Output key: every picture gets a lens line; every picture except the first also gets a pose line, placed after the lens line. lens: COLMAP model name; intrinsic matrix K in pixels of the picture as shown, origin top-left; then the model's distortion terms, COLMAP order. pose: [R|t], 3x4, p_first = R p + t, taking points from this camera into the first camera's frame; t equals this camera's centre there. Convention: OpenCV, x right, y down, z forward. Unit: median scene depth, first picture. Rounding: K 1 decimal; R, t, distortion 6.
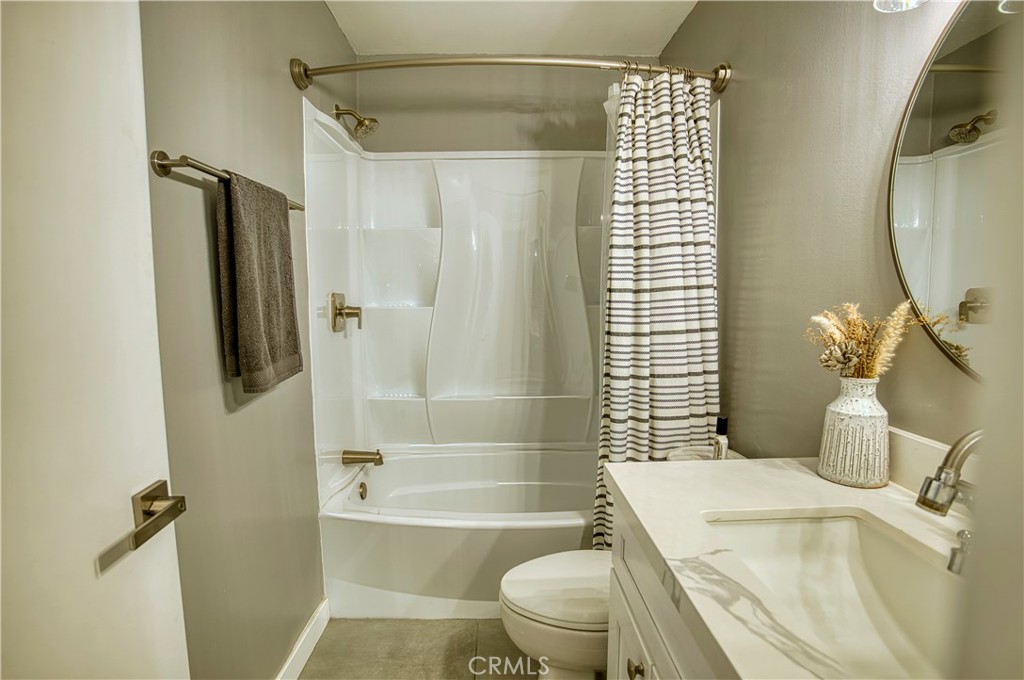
lens RADIAL K [[502.9, 0, 510.5], [0, 502.9, 339.8], [0, 0, 1]] dist [-0.050557, 0.006165]
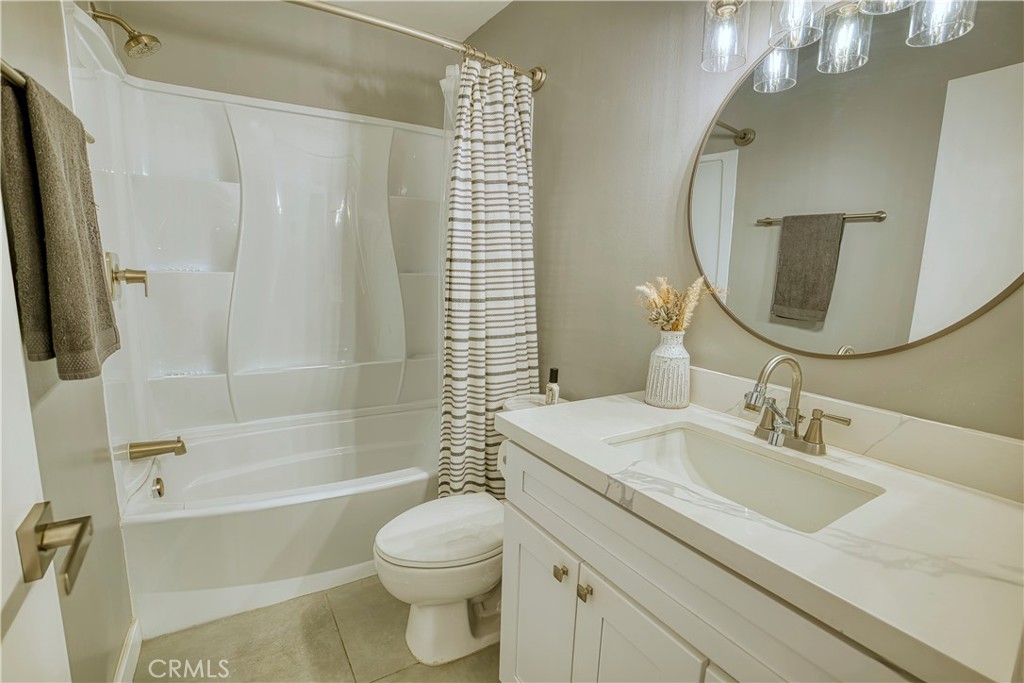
lens RADIAL K [[479.7, 0, 521.1], [0, 479.7, 339.7], [0, 0, 1]] dist [-0.062992, 0.022532]
pose [[0.865477, -0.043805, 0.499029, -0.190933], [0.009610, 0.997438, 0.070888, 0.001067], [-0.500856, -0.056556, 0.863681, 0.024744]]
